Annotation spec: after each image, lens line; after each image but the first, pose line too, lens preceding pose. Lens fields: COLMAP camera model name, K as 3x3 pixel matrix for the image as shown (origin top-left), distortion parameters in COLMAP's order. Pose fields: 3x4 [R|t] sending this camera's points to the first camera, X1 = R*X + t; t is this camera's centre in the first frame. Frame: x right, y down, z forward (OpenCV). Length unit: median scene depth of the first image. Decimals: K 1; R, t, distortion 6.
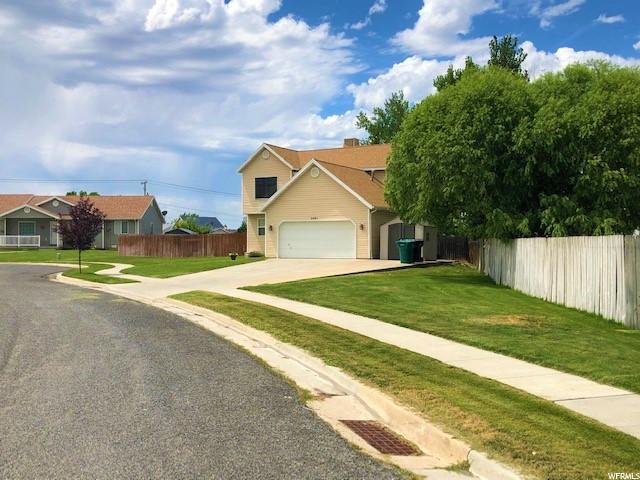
lens RADIAL K [[709.2, 0, 319.2], [0, 709.2, 255.3], [0, 0, 1]] dist [0.151037, -0.427520]
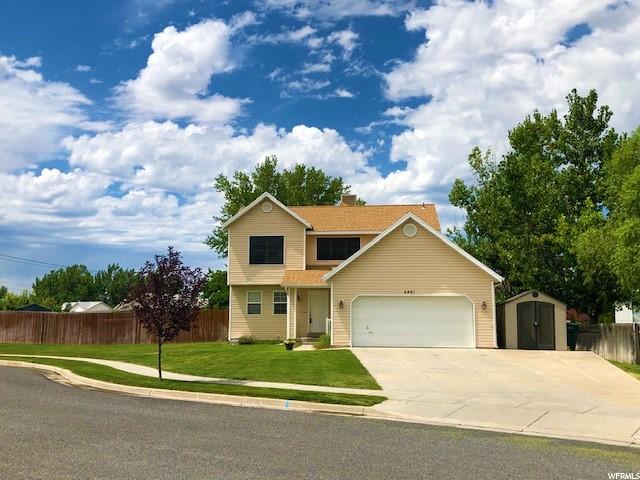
lens RADIAL K [[709.2, 0, 319.2], [0, 709.2, 255.3], [0, 0, 1]] dist [0.151037, -0.427520]
pose [[0.922653, 0.042395, 0.383295, -0.359277], [0.000085, 0.993916, -0.110139, -0.008522], [-0.385632, 0.101652, 0.917036, 0.339675]]
